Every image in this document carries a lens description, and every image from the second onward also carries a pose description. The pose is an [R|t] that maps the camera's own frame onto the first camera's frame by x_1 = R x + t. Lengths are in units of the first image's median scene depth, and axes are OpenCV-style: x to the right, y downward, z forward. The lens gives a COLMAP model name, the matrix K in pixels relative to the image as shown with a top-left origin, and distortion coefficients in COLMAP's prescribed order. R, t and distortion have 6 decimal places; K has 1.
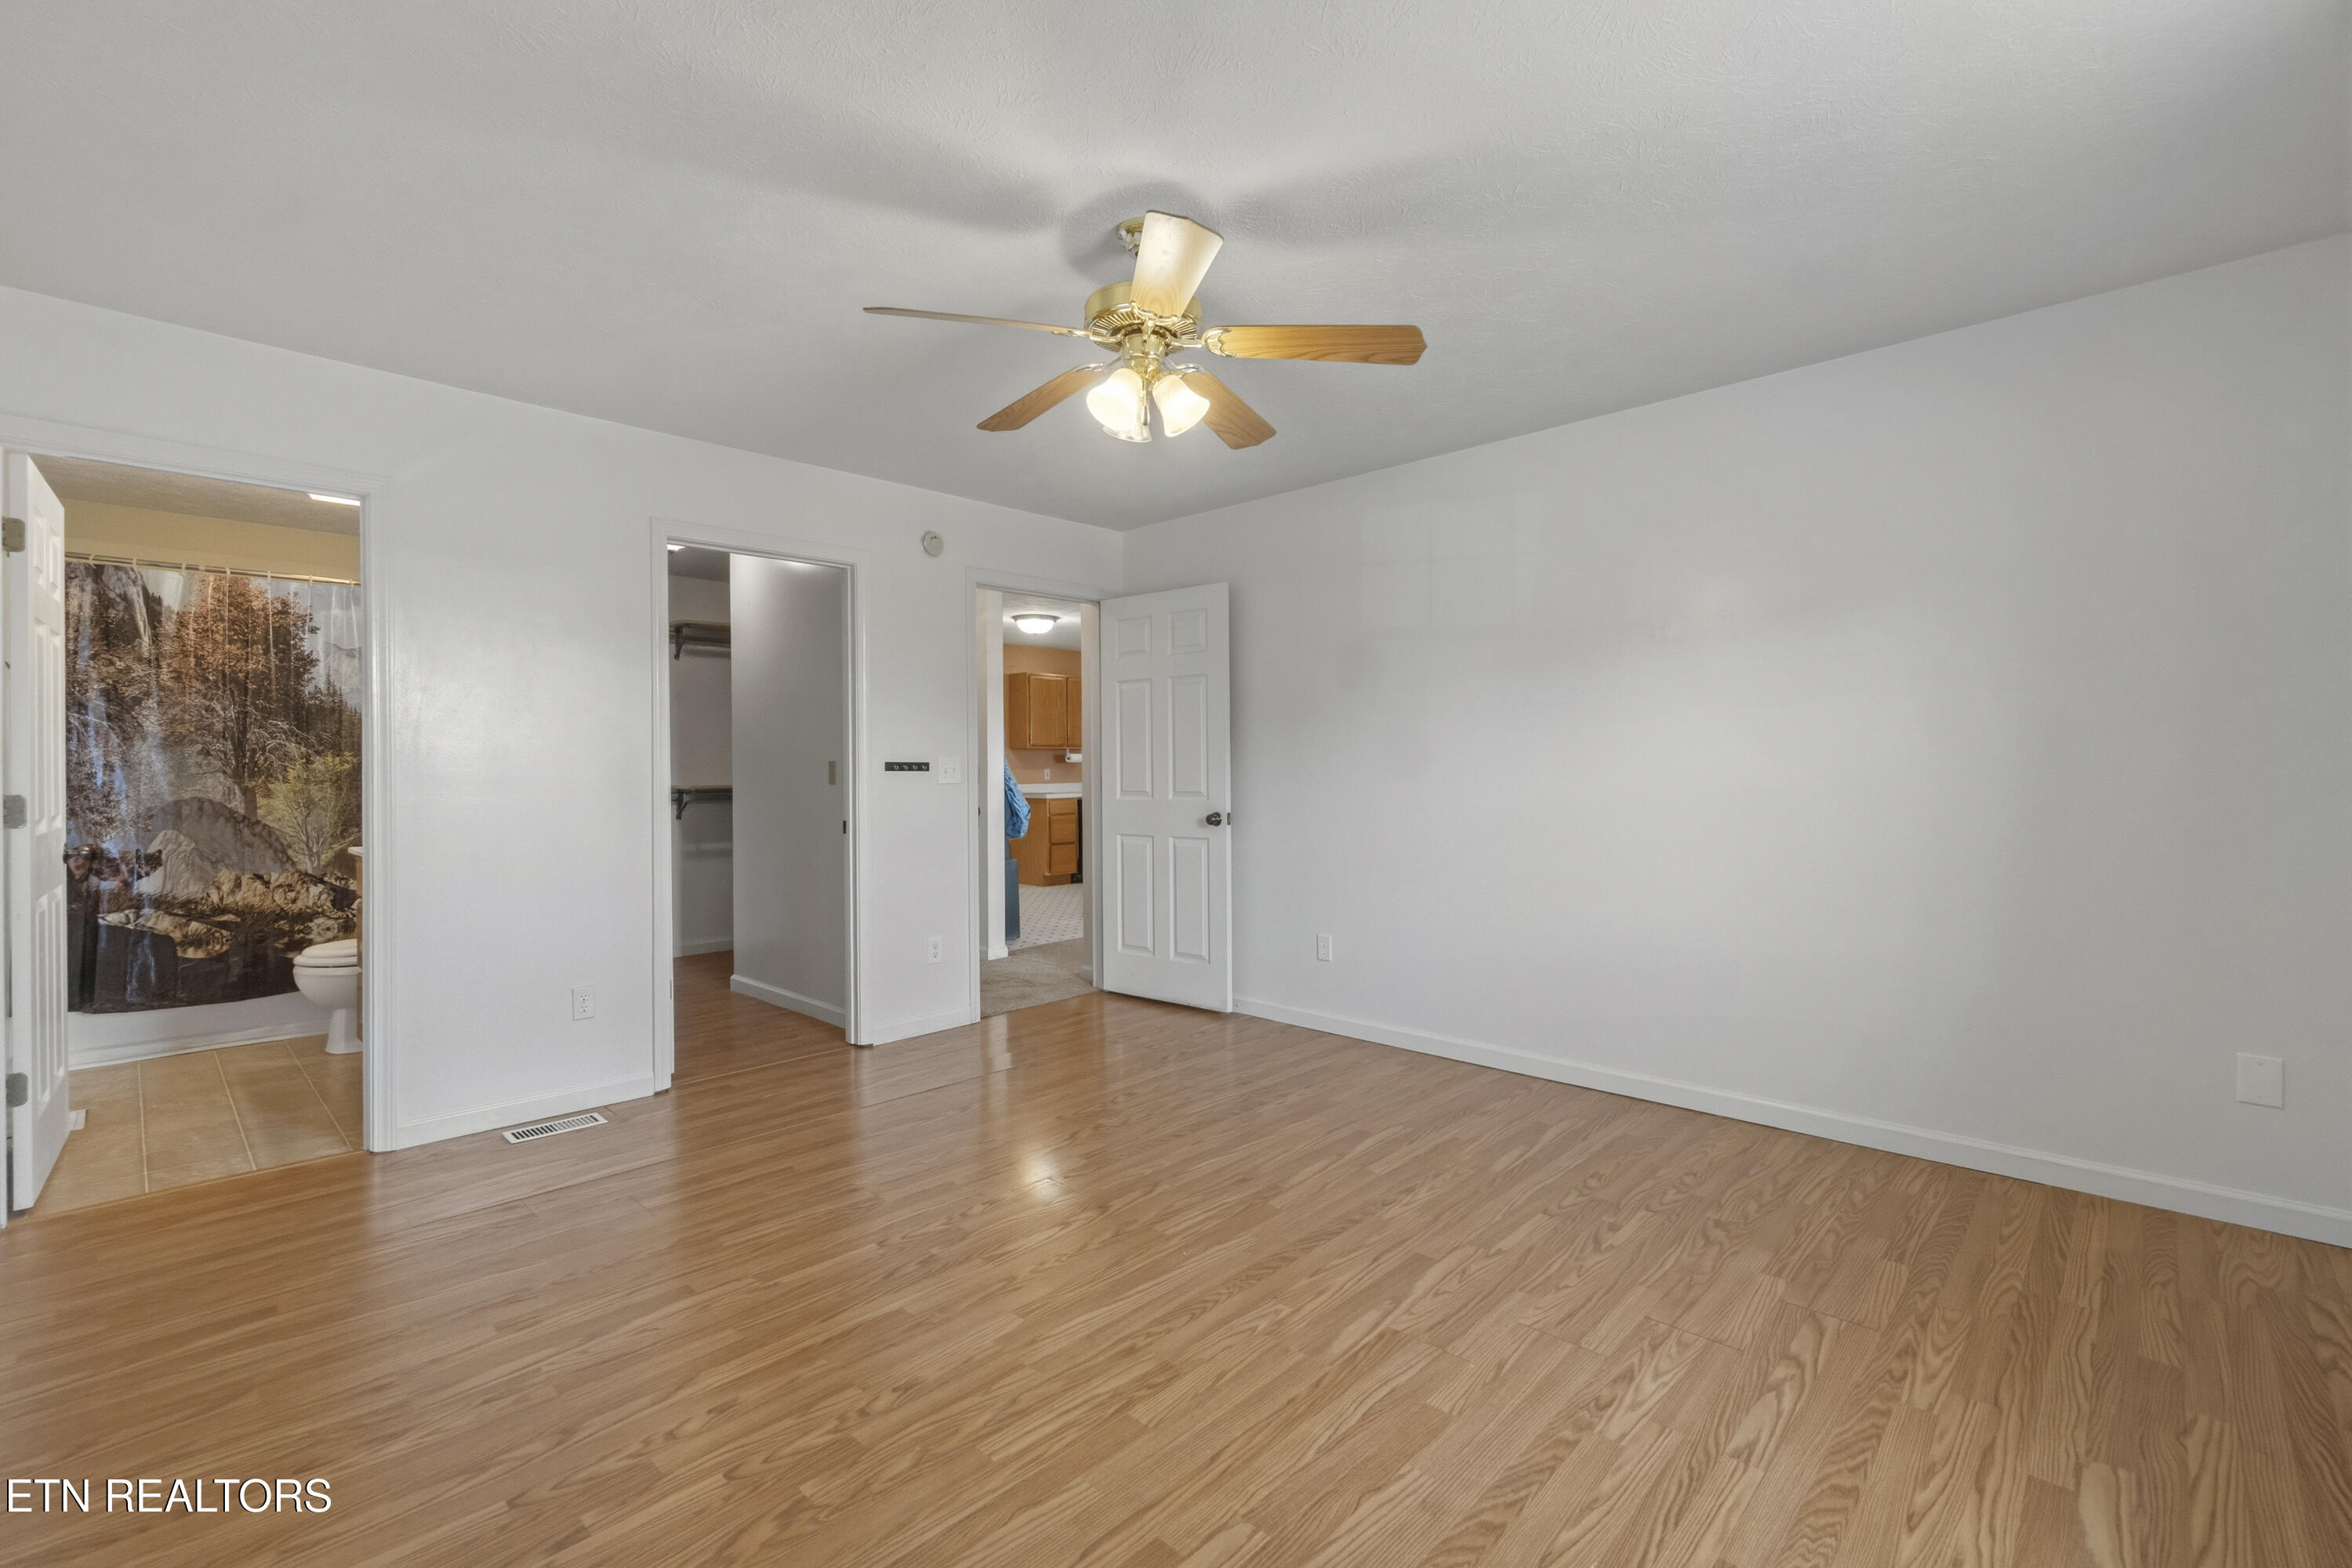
lens RADIAL K [[1016.9, 0, 1175.0], [0, 1016.9, 775.3], [0, 0, 1]] dist [-0.004633, 0.001873]
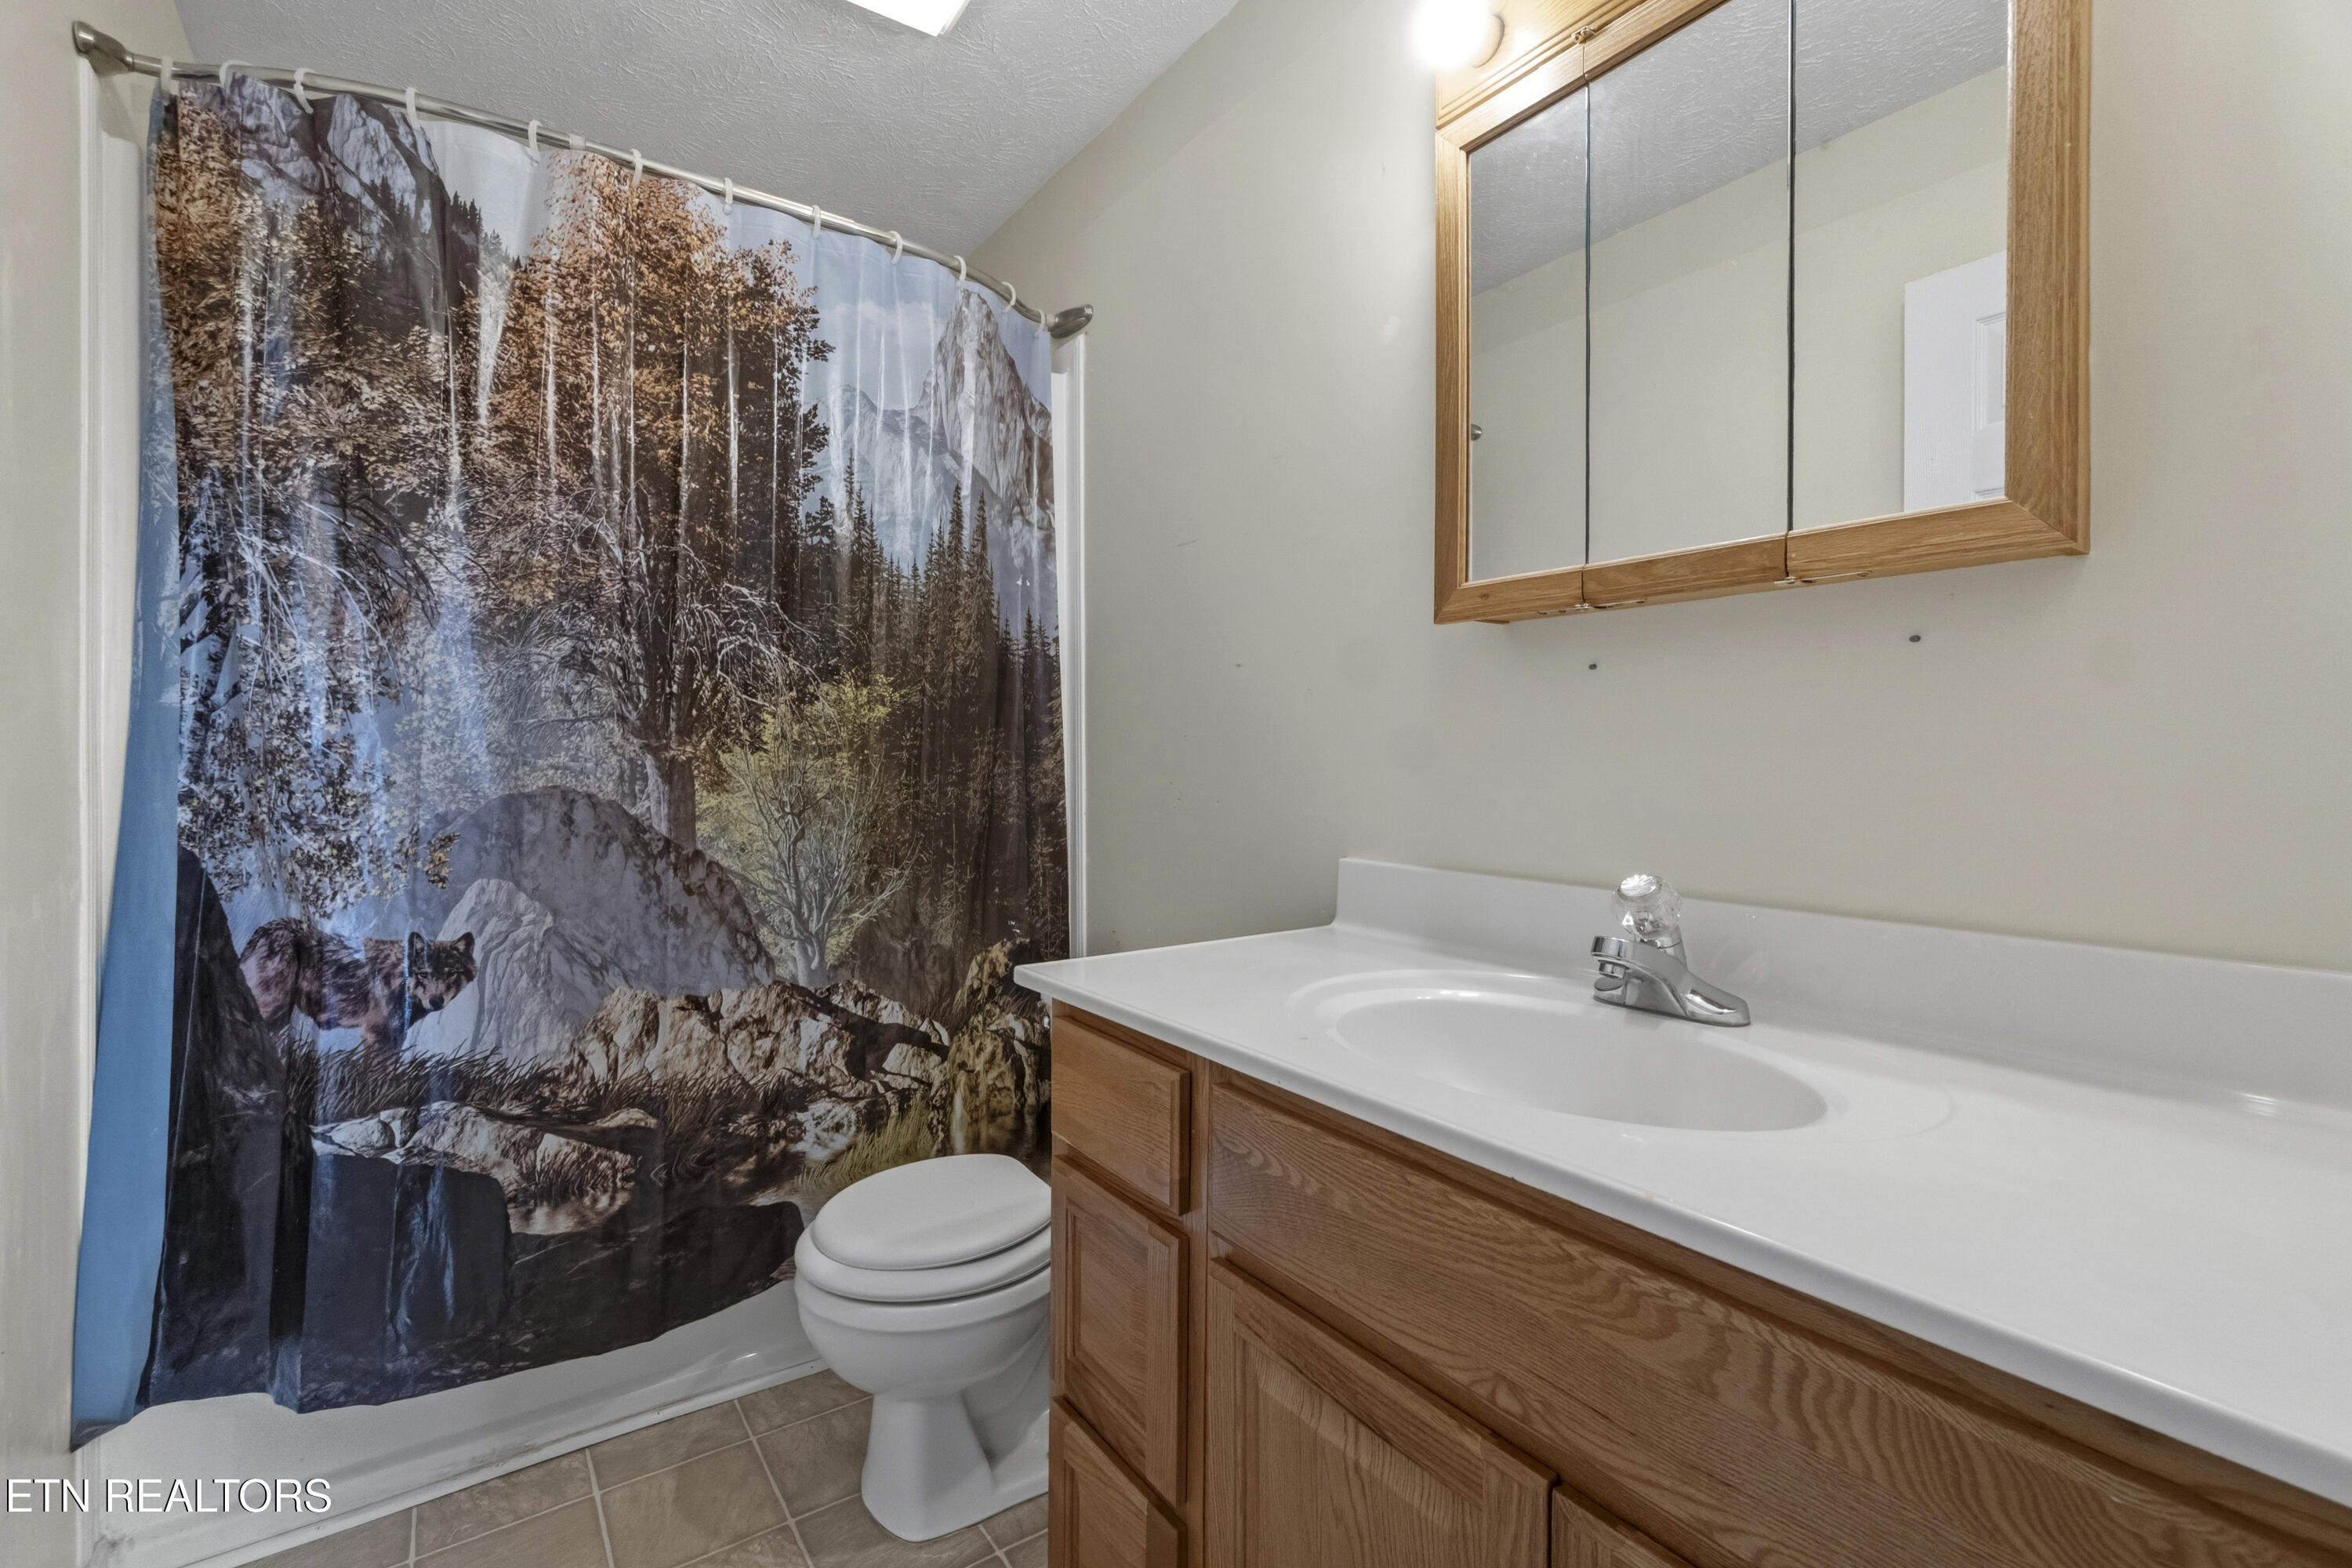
lens RADIAL K [[1016.9, 0, 1174.3], [0, 1016.9, 773.1], [0, 0, 1]] dist [-0.004633, 0.001873]
pose [[0.984741, 0.009778, -0.173752, -0.689397], [-0.009227, 0.999950, 0.003978, 0.013324], [0.173782, -0.002314, 0.984781, 0.686105]]
